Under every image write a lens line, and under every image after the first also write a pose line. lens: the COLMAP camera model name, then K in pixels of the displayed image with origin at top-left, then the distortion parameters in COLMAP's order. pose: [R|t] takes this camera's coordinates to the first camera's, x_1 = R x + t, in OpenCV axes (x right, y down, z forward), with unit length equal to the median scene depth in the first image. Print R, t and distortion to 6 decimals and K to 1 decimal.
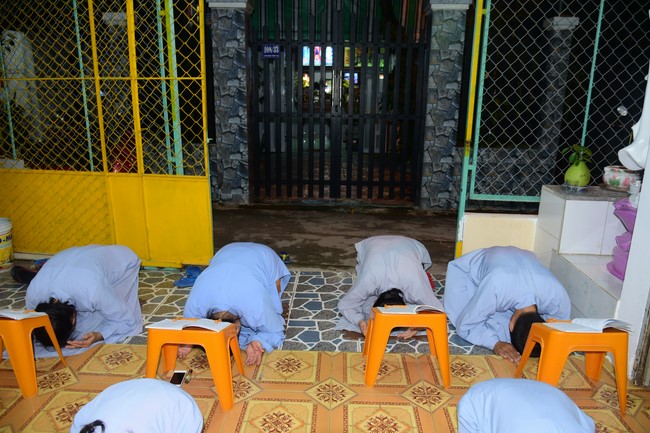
lens RADIAL K [[465.7, 0, 325.0], [0, 465.7, 216.5], [0, 0, 1]] dist [-0.043184, 0.001142]
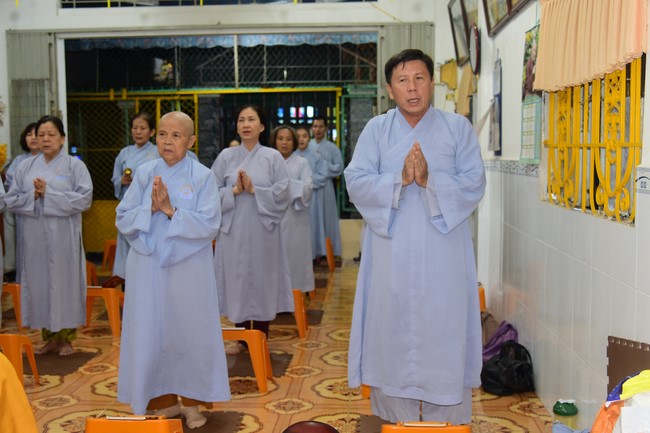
lens RADIAL K [[777.1, 0, 325.0], [0, 777.1, 216.5], [0, 0, 1]] dist [-0.028268, -0.005206]
pose [[0.999323, -0.018802, -0.031626, 0.340454], [0.013055, 0.984840, -0.172972, 0.505599], [0.034399, 0.172442, 0.984419, -1.963295]]
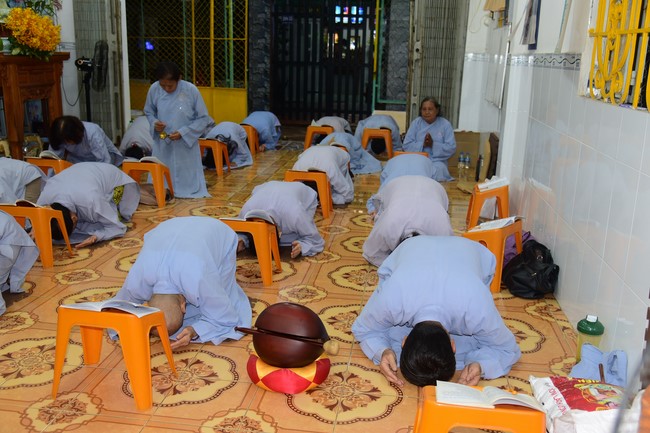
lens RADIAL K [[639.2, 0, 325.0], [0, 639.2, 216.5], [0, 0, 1]] dist [-0.004685, -0.008477]
pose [[0.994901, 0.036751, -0.093925, 0.365542], [-0.037367, 0.999290, -0.004811, 0.468389], [0.093682, 0.008296, 0.995568, -1.712573]]
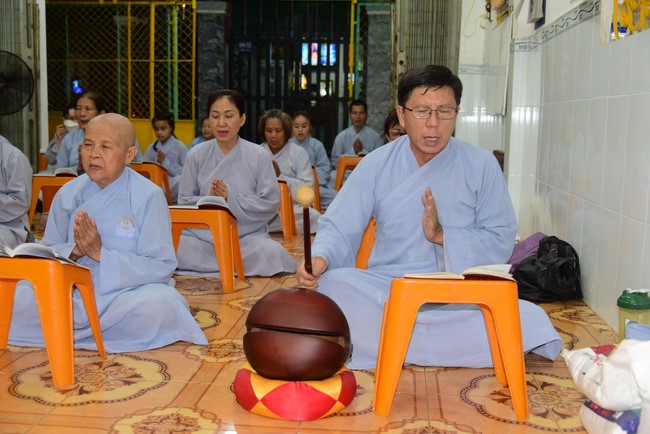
lens RADIAL K [[780.5, 0, 325.0], [0, 780.5, 217.0], [0, 0, 1]] dist [-0.010592, 0.006399]
pose [[0.998282, 0.013755, -0.056958, 0.370459], [-0.021215, 0.990952, -0.132532, 0.609564], [0.054620, 0.133513, 0.989541, -1.647962]]
